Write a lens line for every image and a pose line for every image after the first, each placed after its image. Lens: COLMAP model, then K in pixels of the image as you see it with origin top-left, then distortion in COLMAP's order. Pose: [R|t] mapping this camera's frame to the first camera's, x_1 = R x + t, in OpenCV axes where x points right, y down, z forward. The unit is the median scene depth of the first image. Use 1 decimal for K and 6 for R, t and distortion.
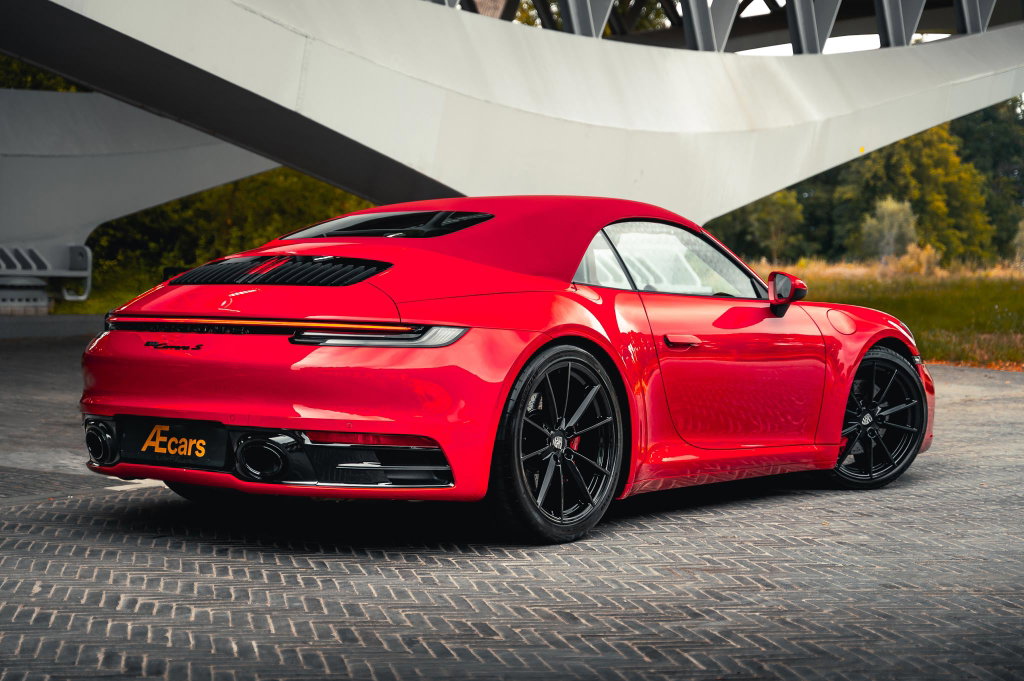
lens RADIAL K [[1738.1, 0, 512.0], [0, 1738.1, 340.5], [0, 0, 1]] dist [-0.005391, -0.071101]
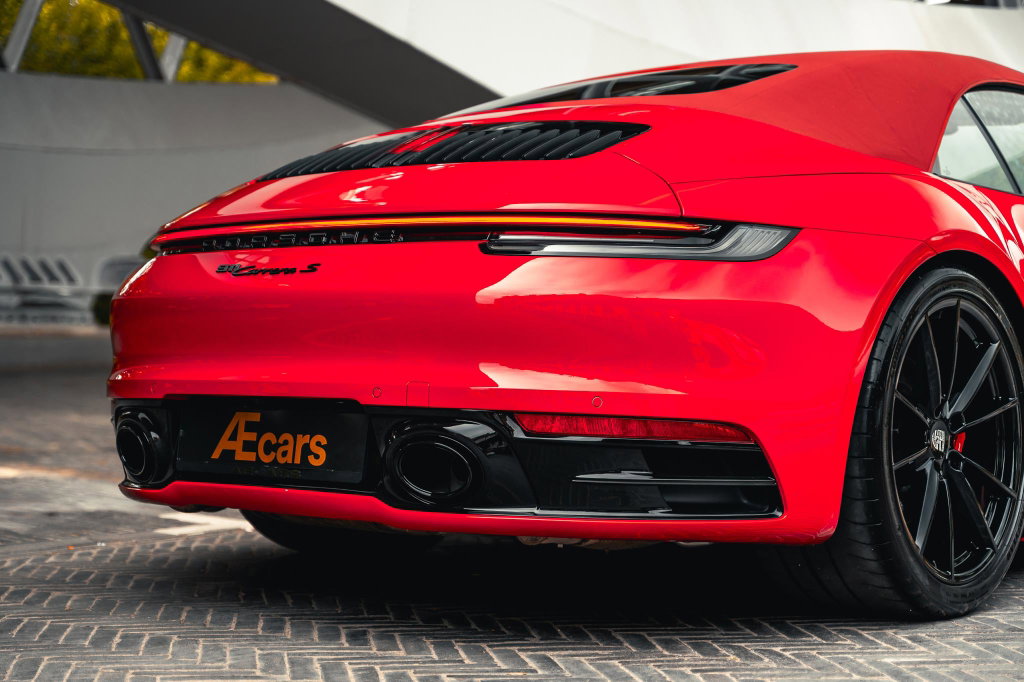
lens RADIAL K [[1916.5, 0, 512.0], [0, 1916.5, 341.0], [0, 0, 1]] dist [-0.019754, 0.065942]
pose [[0.998614, -0.010474, -0.051579, -0.084119], [0.009451, 0.999755, -0.020031, 0.039323], [0.051776, 0.019516, 0.998468, 0.386135]]
